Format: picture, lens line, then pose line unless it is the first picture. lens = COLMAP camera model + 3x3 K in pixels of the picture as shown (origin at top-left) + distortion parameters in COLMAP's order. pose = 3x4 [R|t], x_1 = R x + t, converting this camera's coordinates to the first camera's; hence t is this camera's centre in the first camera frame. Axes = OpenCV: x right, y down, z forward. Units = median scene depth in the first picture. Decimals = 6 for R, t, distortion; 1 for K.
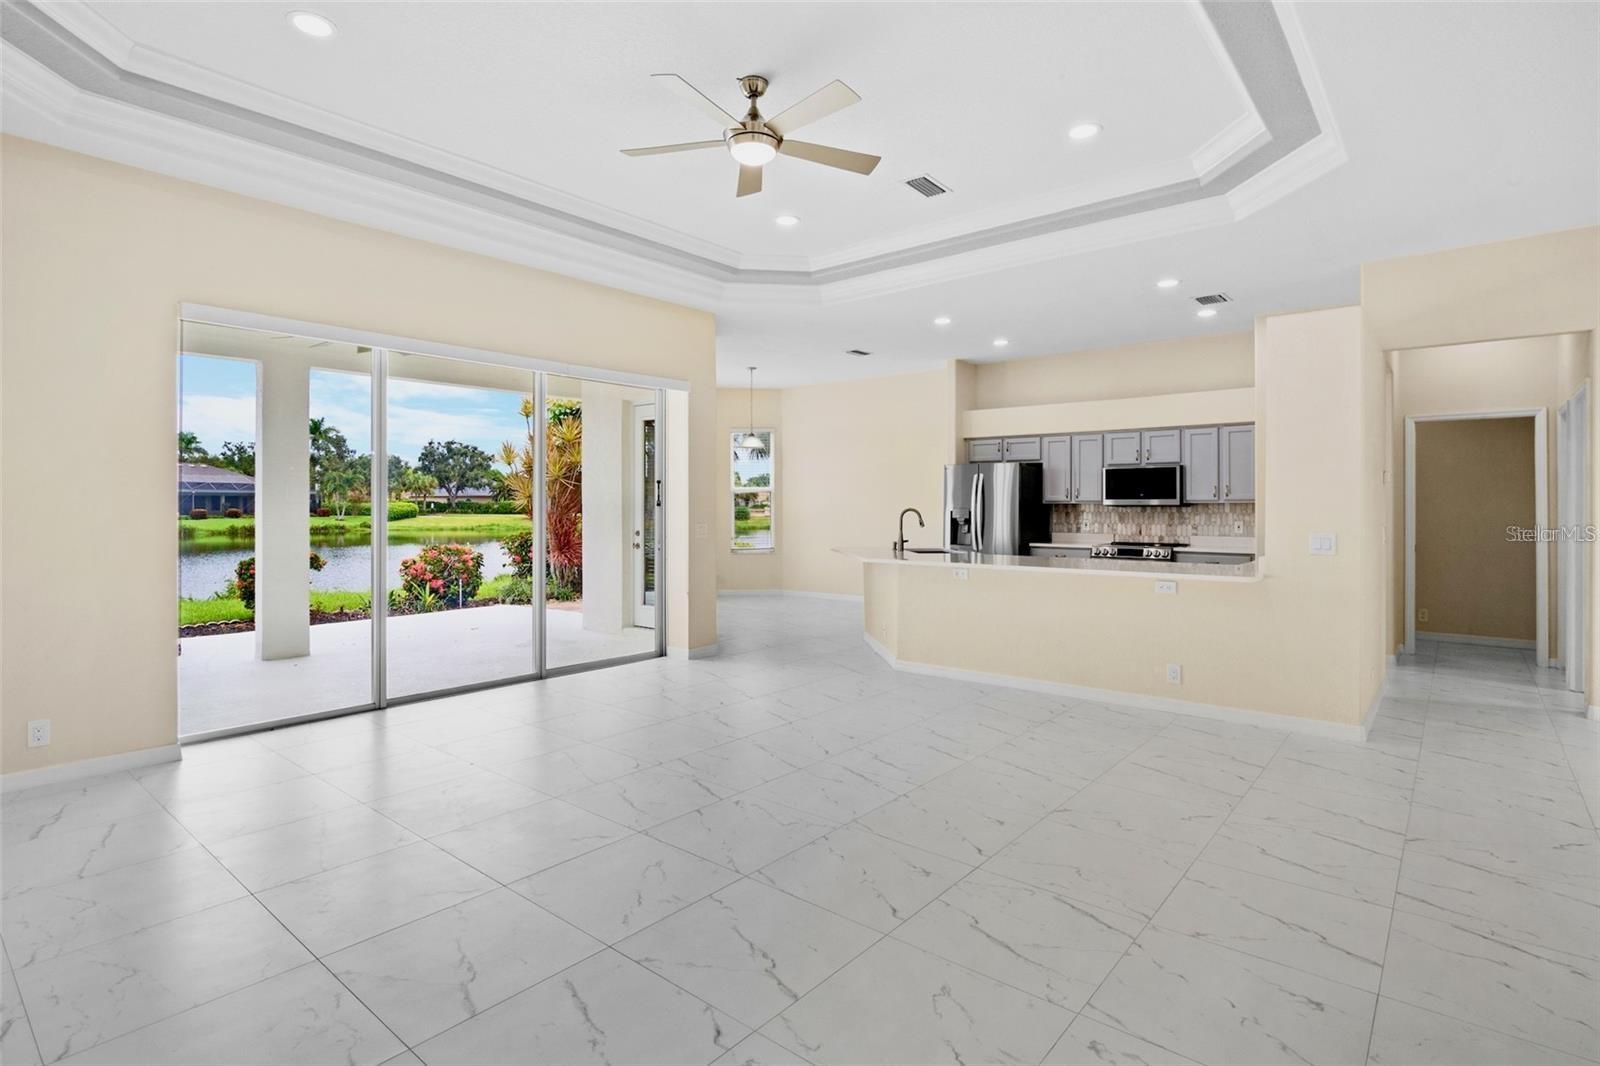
lens RADIAL K [[784.8, 0, 798.9], [0, 784.8, 501.4], [0, 0, 1]] dist [-0.007965, -0.000006]
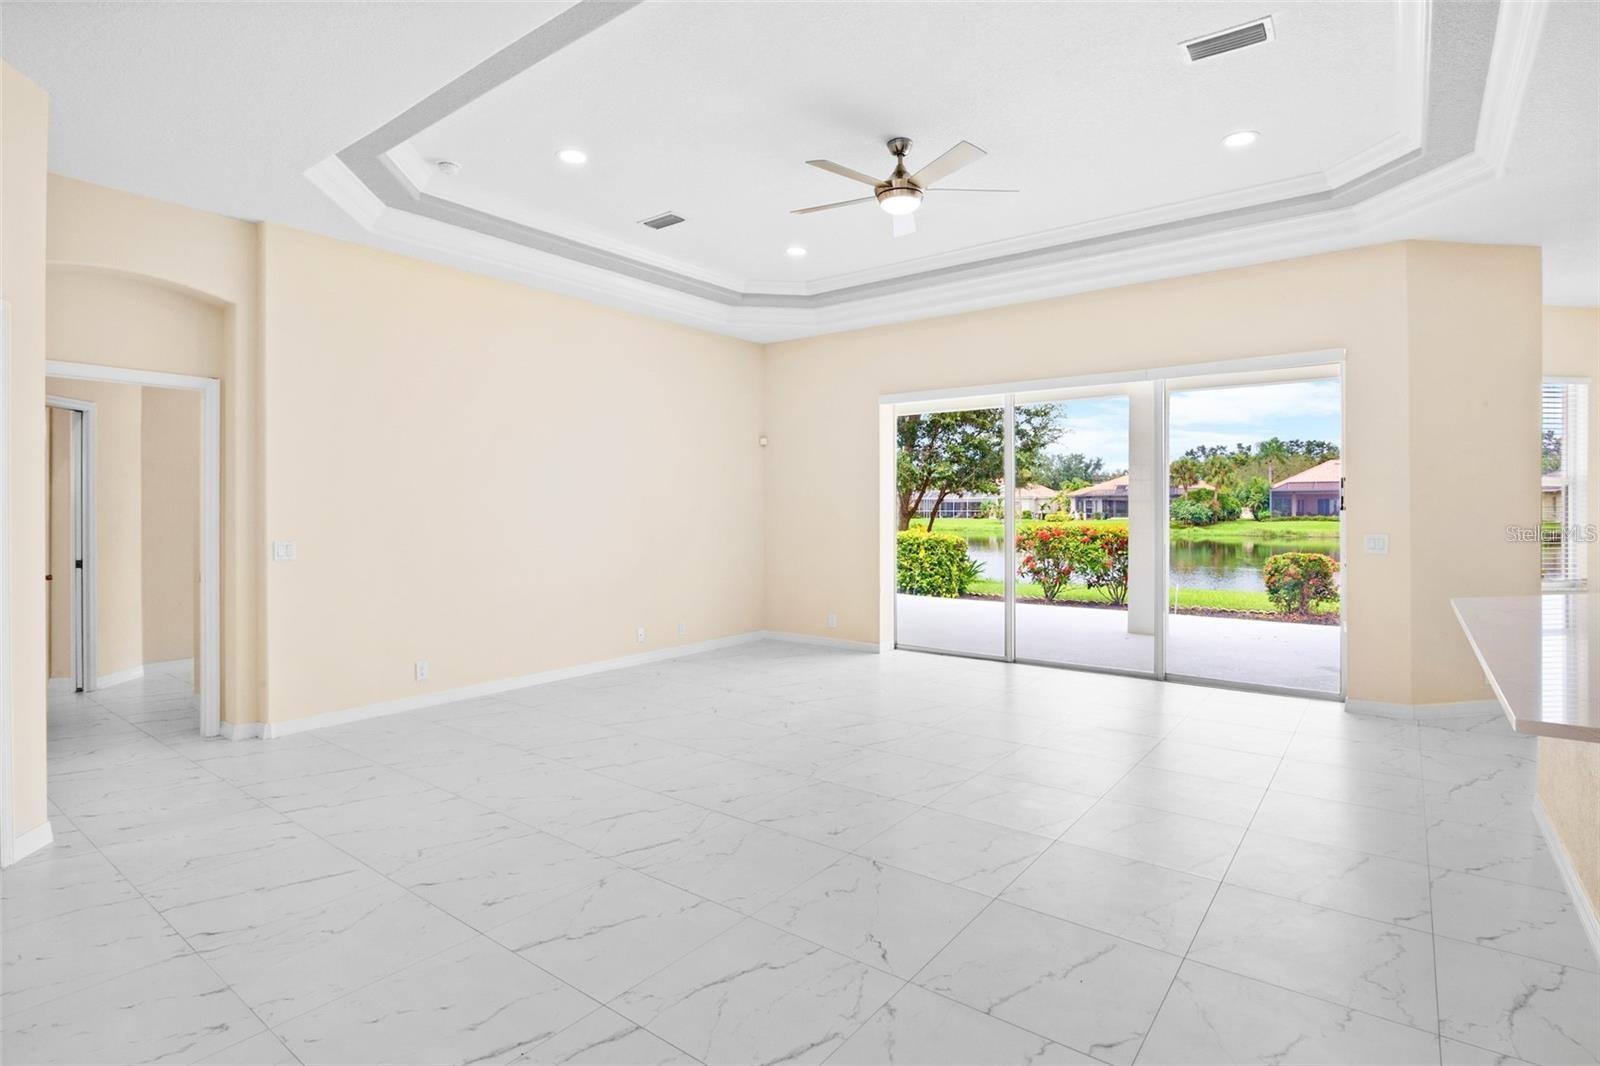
lens RADIAL K [[784.8, 0, 793.2], [0, 784.8, 505.1], [0, 0, 1]] dist [-0.007965, -0.000006]
pose [[0.047645, -0.004637, -0.998854, 0.455715], [0.006908, 0.999967, -0.004312, -0.000260], [0.998840, -0.006695, 0.047675, 0.330605]]
